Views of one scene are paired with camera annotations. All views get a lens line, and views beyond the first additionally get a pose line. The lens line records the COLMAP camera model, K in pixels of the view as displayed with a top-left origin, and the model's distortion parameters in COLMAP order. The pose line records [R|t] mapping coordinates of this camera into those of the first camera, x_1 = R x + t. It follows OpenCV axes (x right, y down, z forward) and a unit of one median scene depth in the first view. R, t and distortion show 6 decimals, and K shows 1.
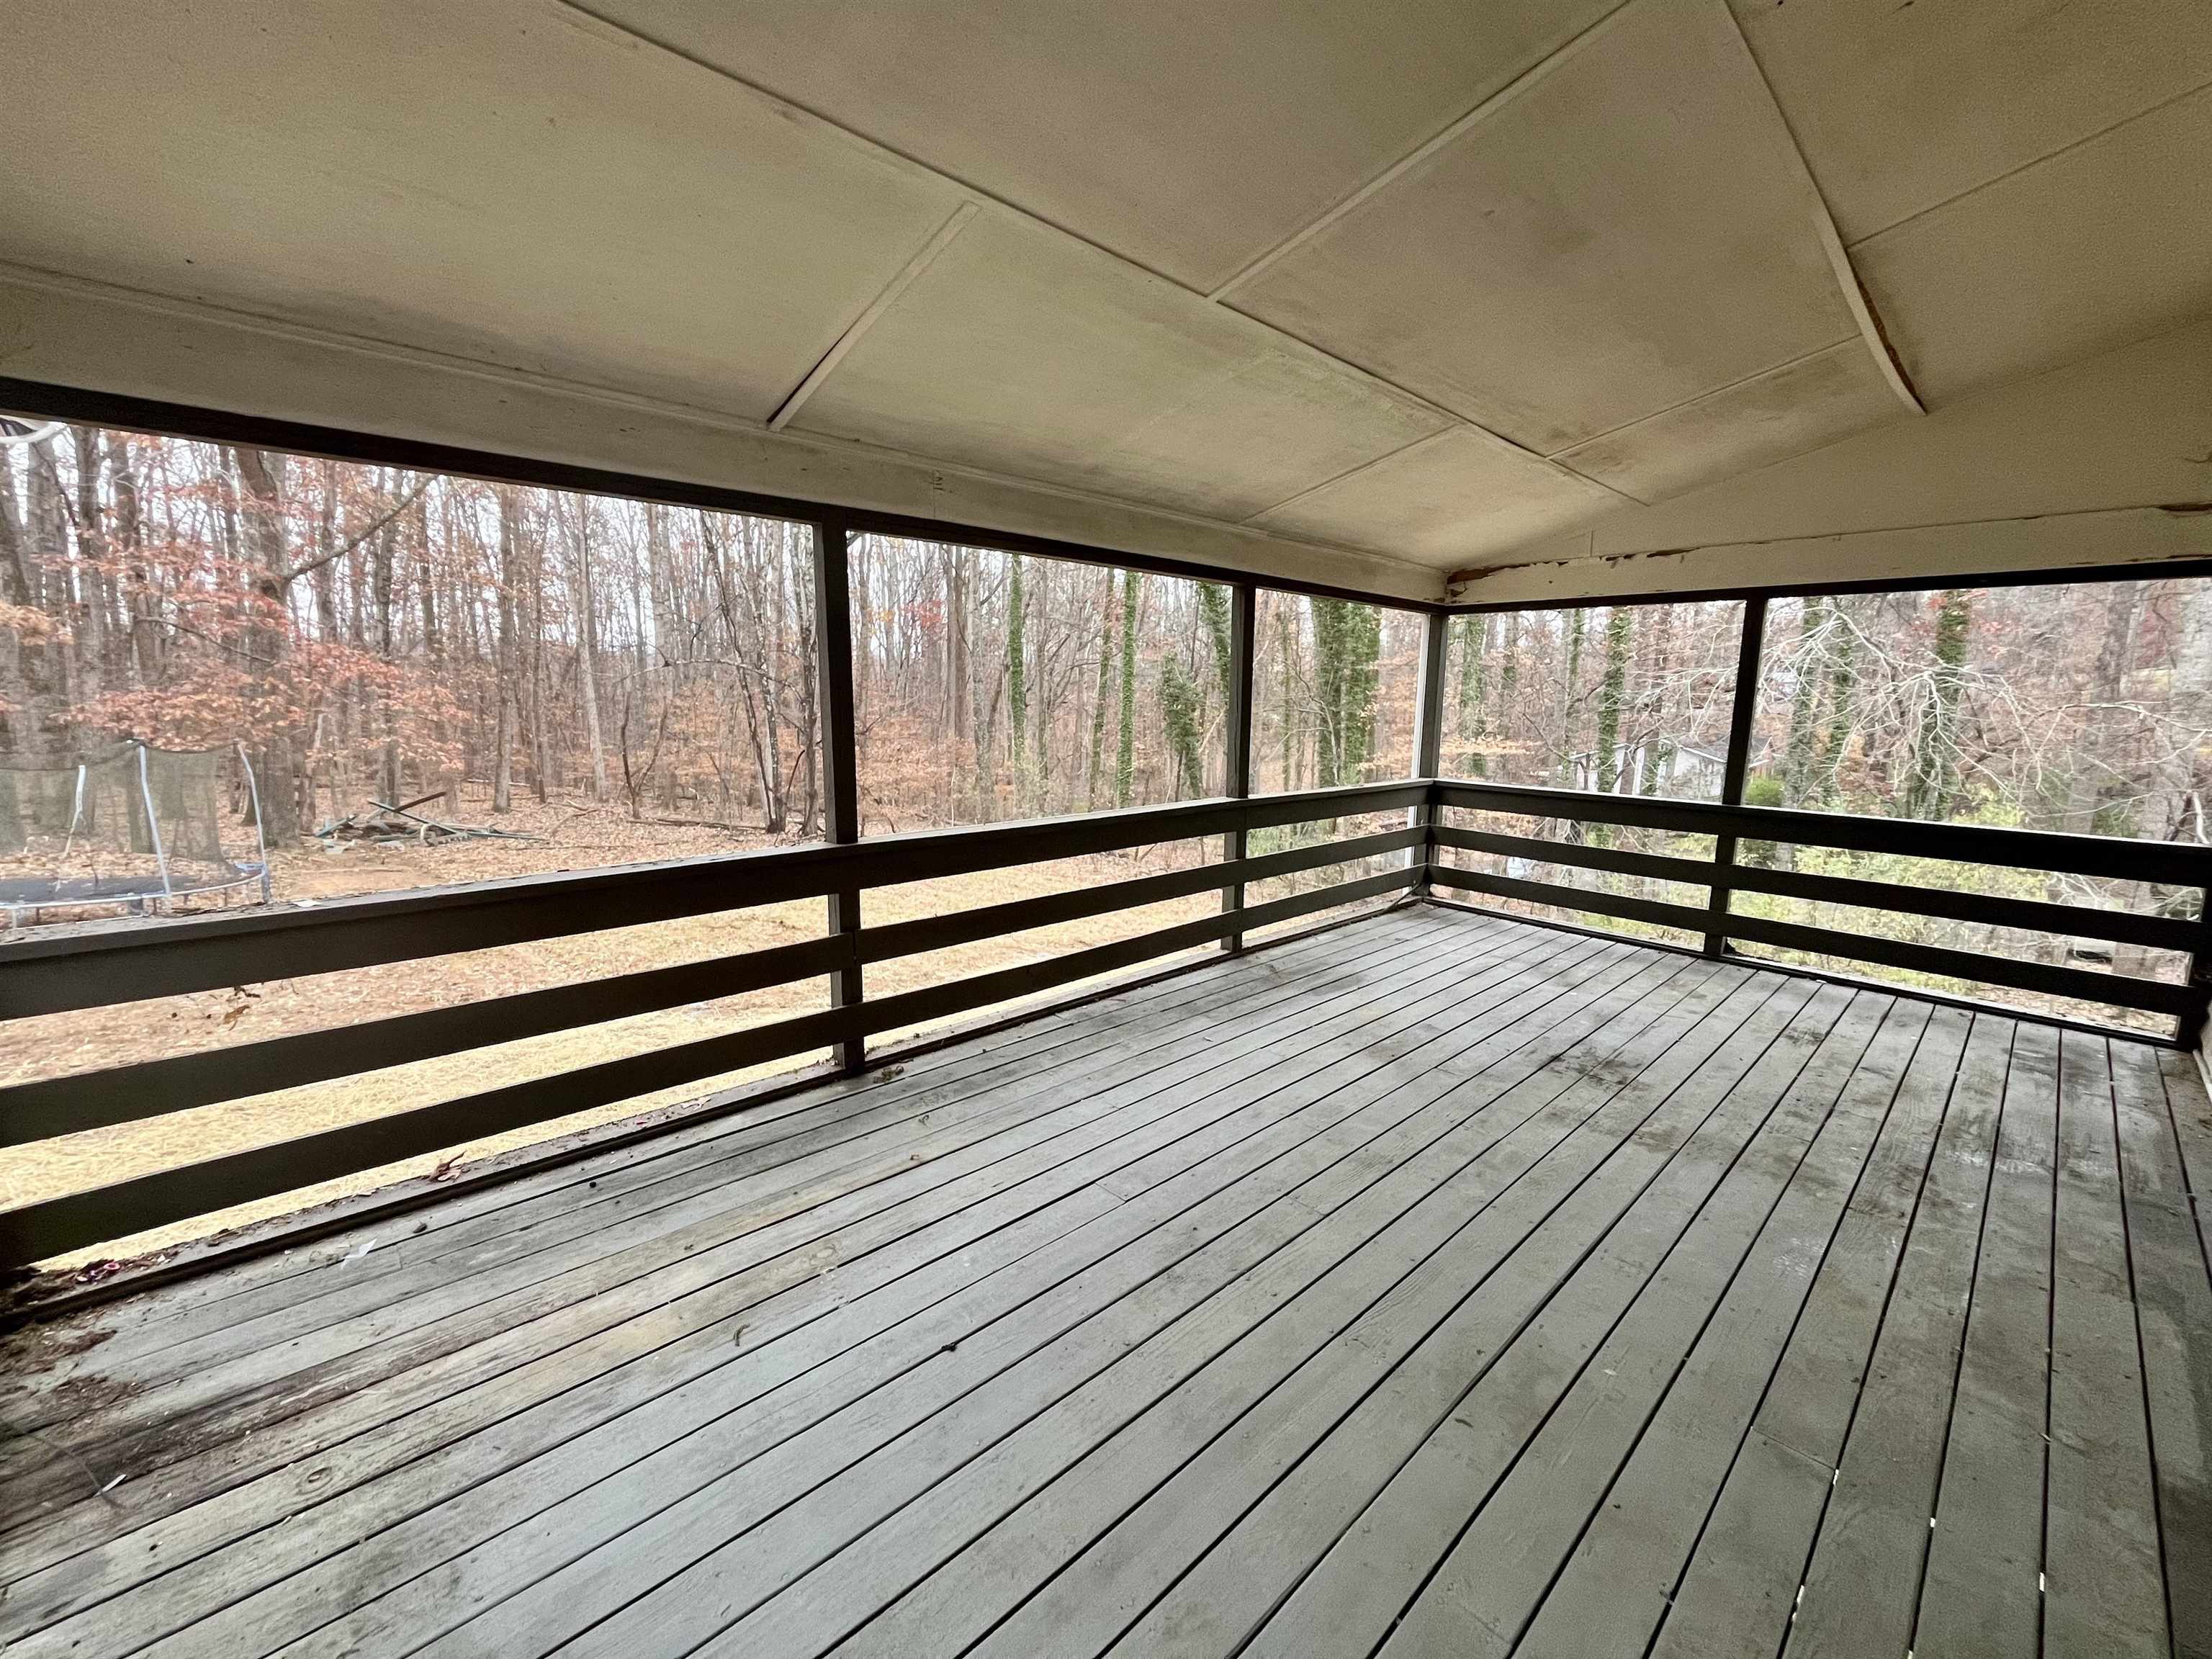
lens RADIAL K [[901.6, 0, 1103.3], [0, 901.6, 829.9], [0, 0, 1]] dist [-0.002120, 0.000520]
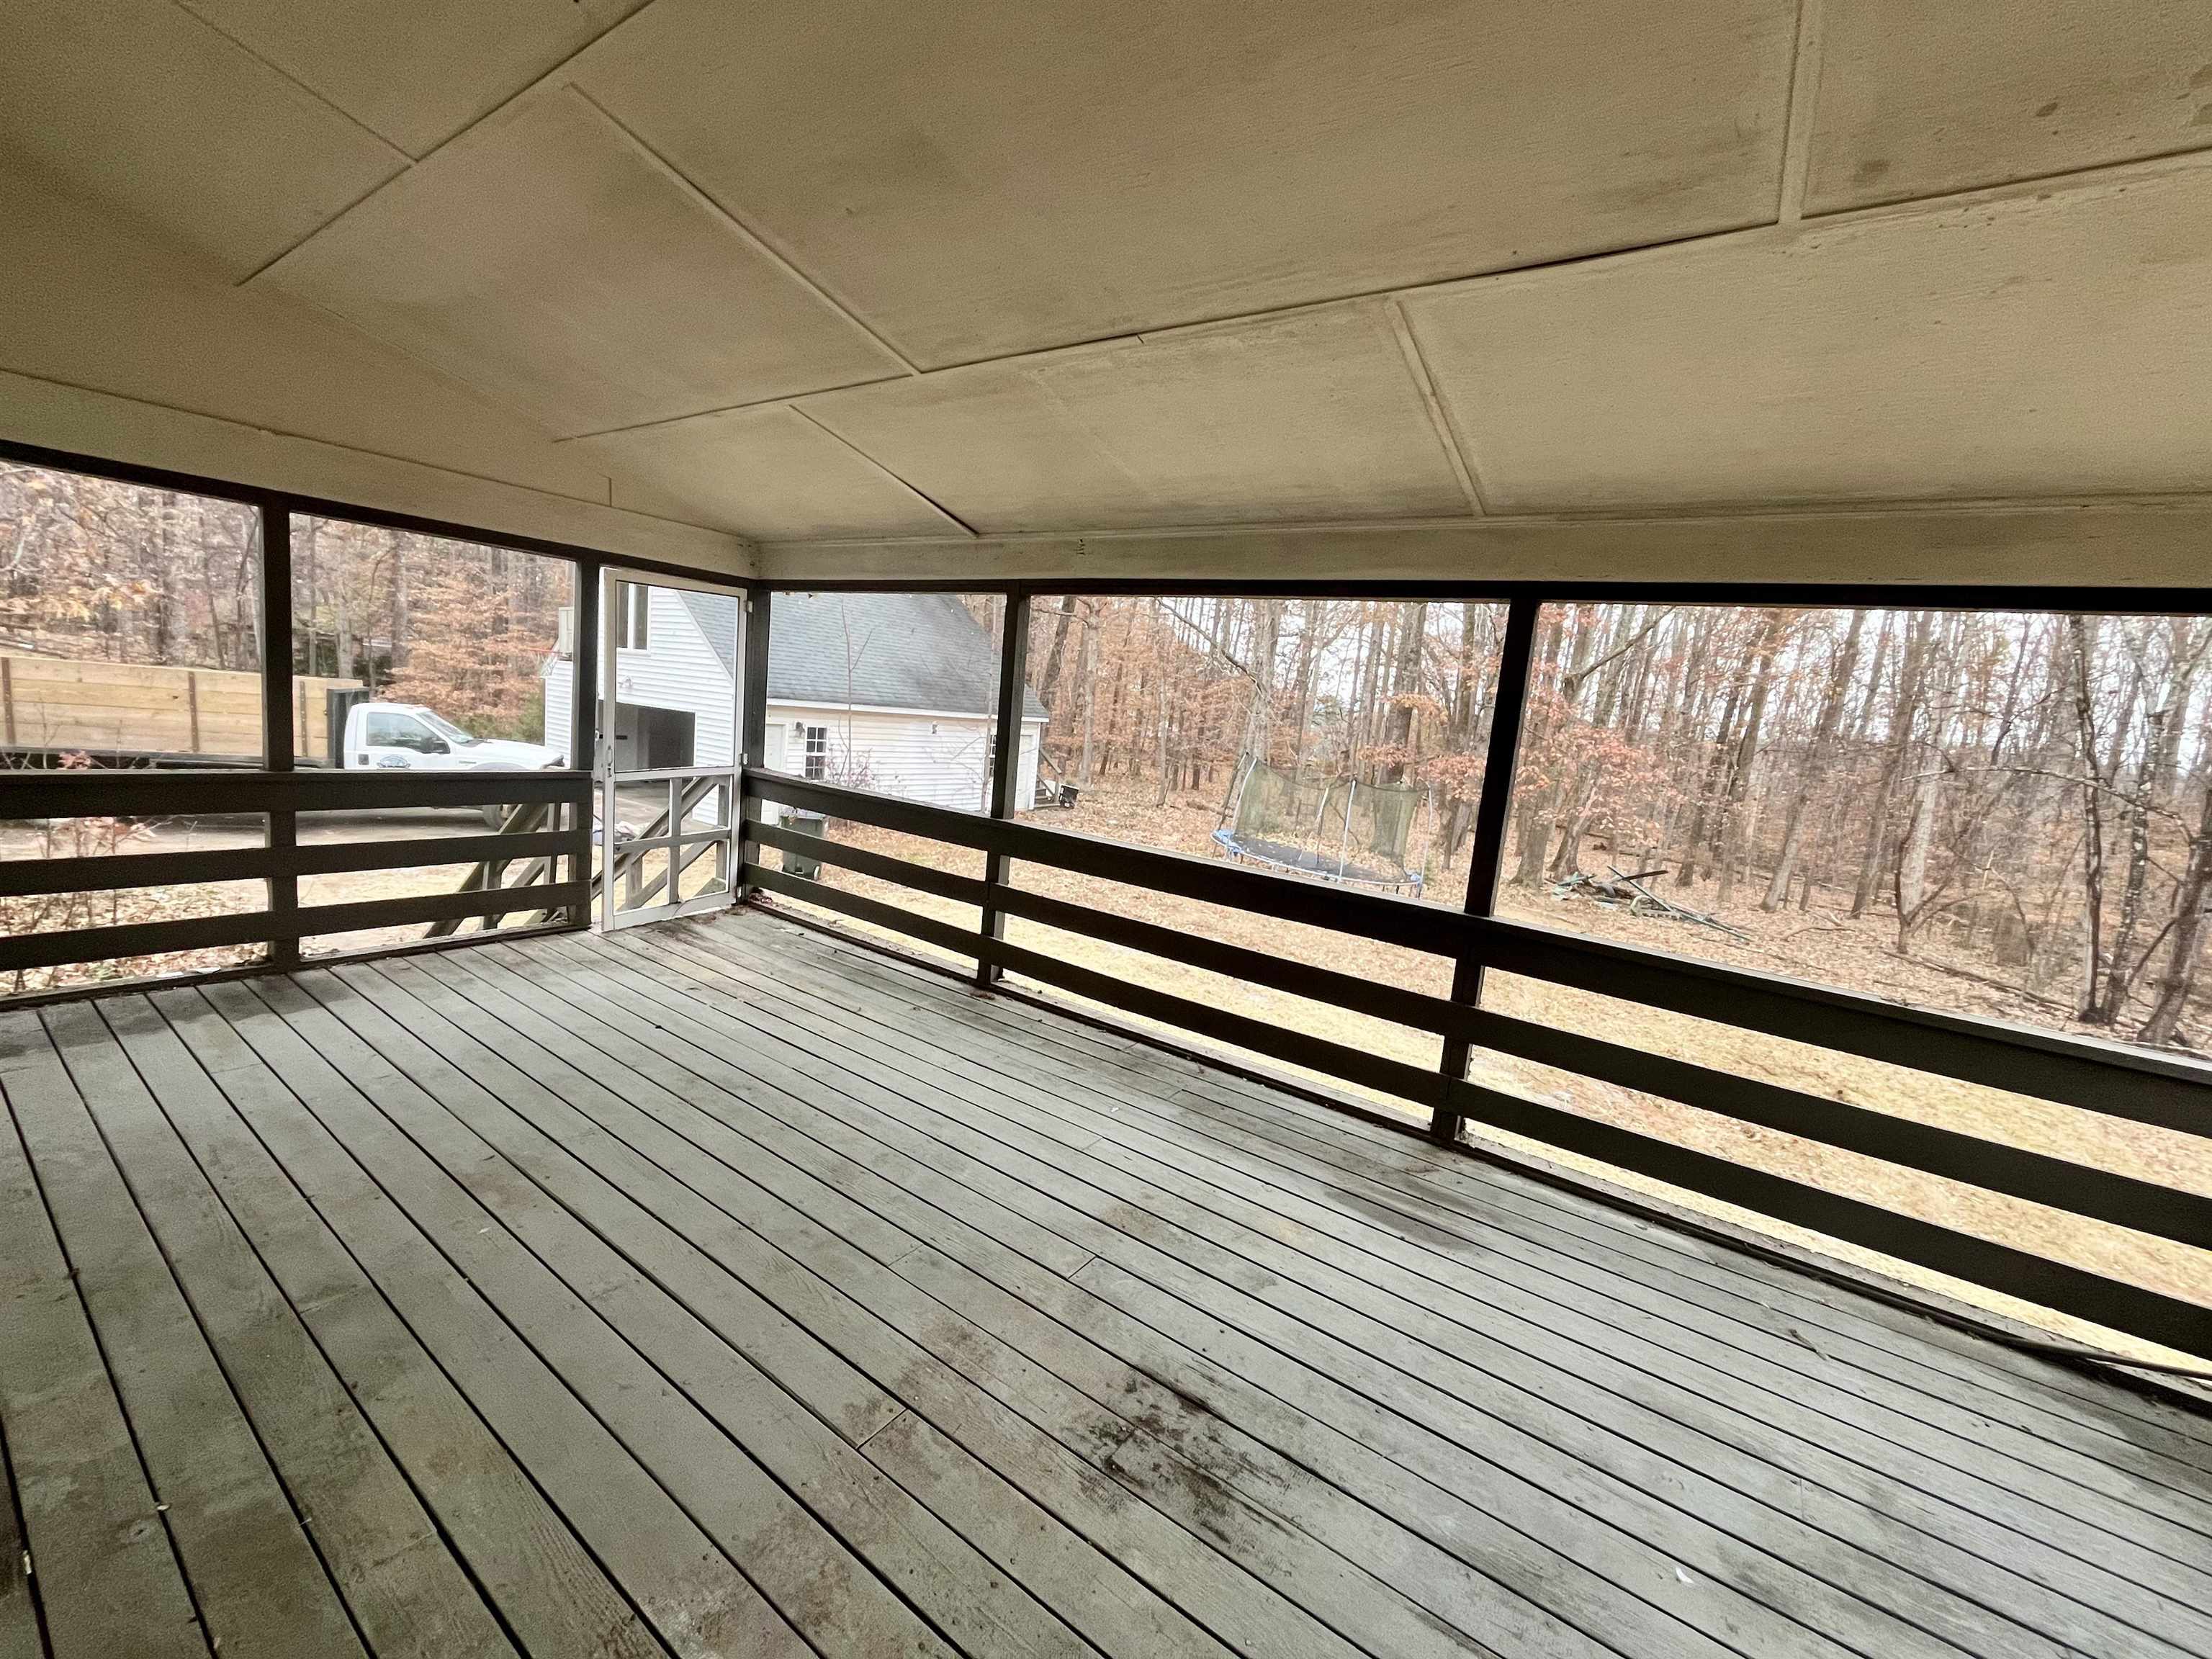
lens RADIAL K [[901.6, 0, 1099.3], [0, 901.6, 828.4], [0, 0, 1]] dist [-0.002120, 0.000520]
pose [[0.197741, 0.137743, -0.970528, 1.017885], [-0.244652, 0.965681, 0.087209, -0.120016], [0.949233, 0.220197, 0.224654, 0.784061]]
